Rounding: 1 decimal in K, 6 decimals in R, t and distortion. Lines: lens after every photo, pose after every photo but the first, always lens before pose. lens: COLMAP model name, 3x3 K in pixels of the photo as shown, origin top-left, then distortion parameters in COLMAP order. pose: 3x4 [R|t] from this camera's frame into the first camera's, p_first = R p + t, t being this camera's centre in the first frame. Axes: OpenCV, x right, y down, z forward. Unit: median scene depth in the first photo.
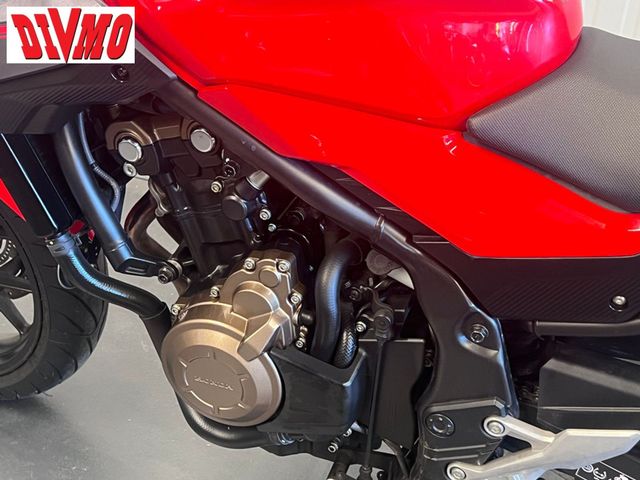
lens RADIAL K [[904.7, 0, 314.7], [0, 904.7, 237.5], [0, 0, 1]] dist [0.090634, 0.000000]
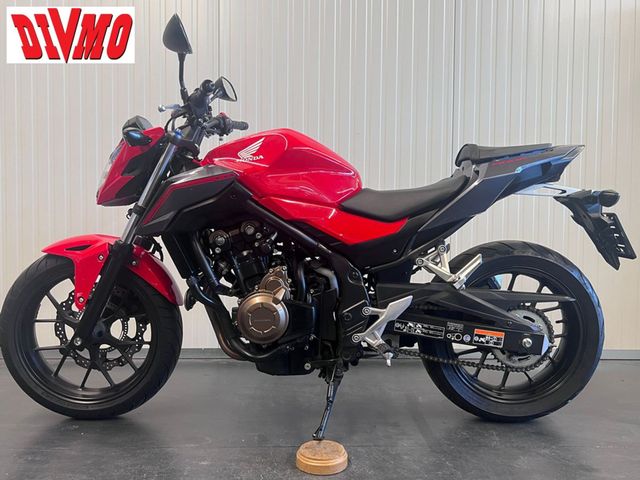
lens RADIAL K [[523.3, 0, 319.4], [0, 523.3, 244.5], [0, 0, 1]] dist [0.075815, -0.126534]
pose [[0.926333, -0.045944, 0.373893, -0.530967], [0.224017, 0.865151, -0.448699, 0.711838], [-0.302859, 0.499403, 0.811710, -0.388140]]
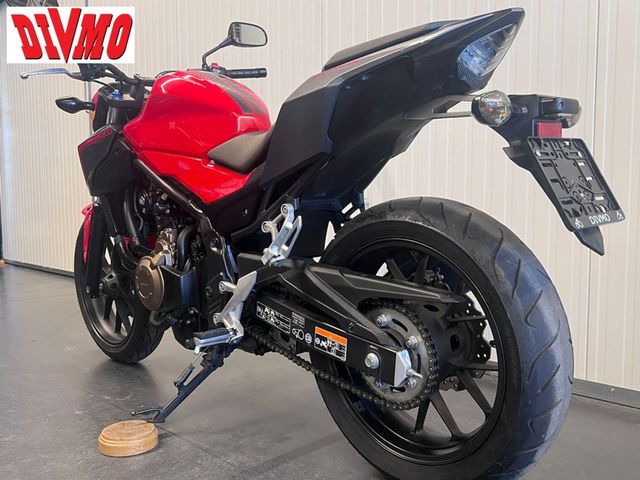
lens RADIAL K [[595.8, 0, 320.6], [0, 595.8, 242.0], [0, 0, 1]] dist [0.046512, 0.000000]
pose [[0.911972, -0.020846, -0.409723, 1.020017], [-0.172095, 0.887151, -0.428190, 0.692277], [0.372412, 0.461009, 0.805469, -0.173753]]
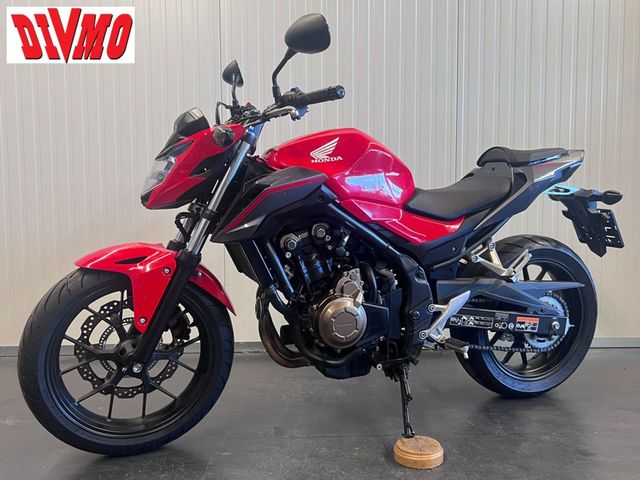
lens RADIAL K [[573.6, 0, 317.3], [0, 573.6, 240.9], [0, 0, 1]] dist [0.020703, -0.014024]
pose [[0.747576, -0.085242, 0.658683, -1.257432], [0.379921, 0.868340, -0.318820, 0.457761], [-0.544784, 0.488590, 0.681535, -0.174280]]
